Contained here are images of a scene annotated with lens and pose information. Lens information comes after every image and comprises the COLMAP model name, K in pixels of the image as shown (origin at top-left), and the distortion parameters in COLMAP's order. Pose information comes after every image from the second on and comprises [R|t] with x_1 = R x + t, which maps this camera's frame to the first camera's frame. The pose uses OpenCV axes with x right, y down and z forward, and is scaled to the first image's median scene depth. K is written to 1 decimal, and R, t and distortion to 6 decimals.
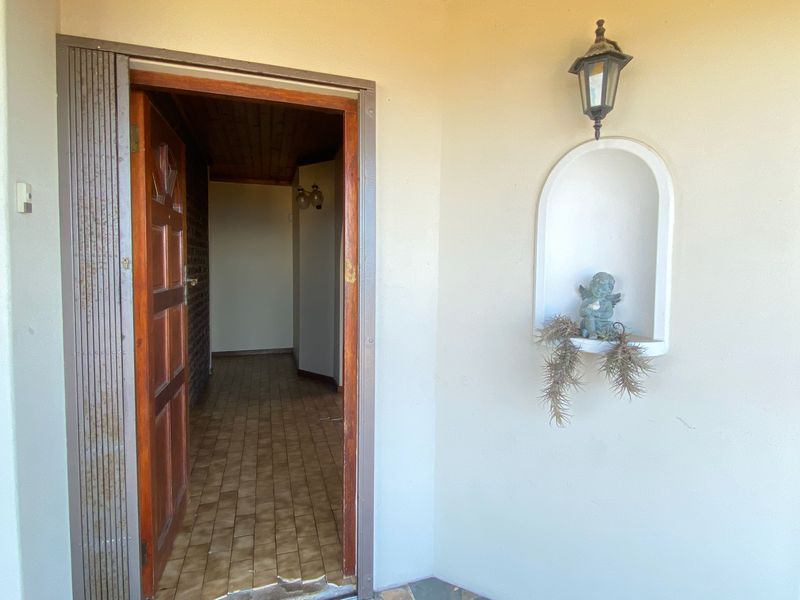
lens RADIAL K [[437.7, 0, 398.7], [0, 437.7, 283.4], [0, 0, 1]] dist [-0.000419, -0.000361]
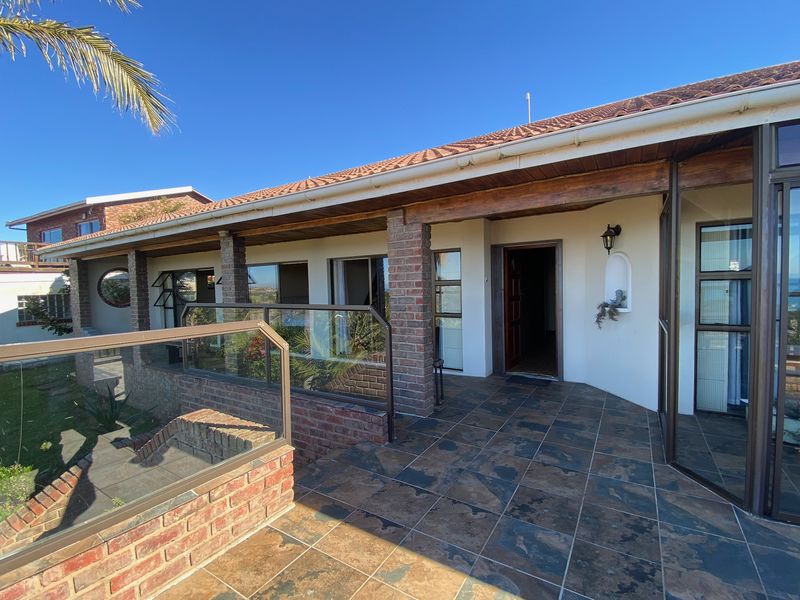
lens RADIAL K [[371.2, 0, 400.0], [0, 371.2, 300.0], [0, 0, 1]] dist [0.024870, -0.023260]
pose [[0.639945, 0.002961, -0.768415, 1.748637], [-0.002369, 0.999995, 0.001880, 0.060023], [0.768417, 0.000617, 0.639949, -2.418634]]
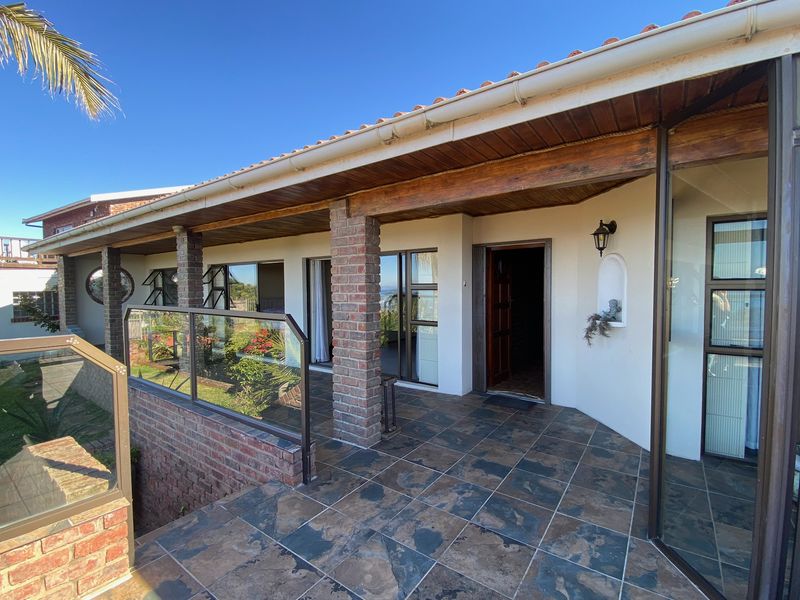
lens RADIAL K [[371.2, 0, 400.0], [0, 371.2, 300.0], [0, 0, 1]] dist [0.024870, -0.023260]
pose [[0.593002, 0.011630, -0.805117, 1.721730], [-0.021955, 0.999757, -0.001729, 0.016328], [0.804902, 0.018701, 0.593113, -1.712101]]
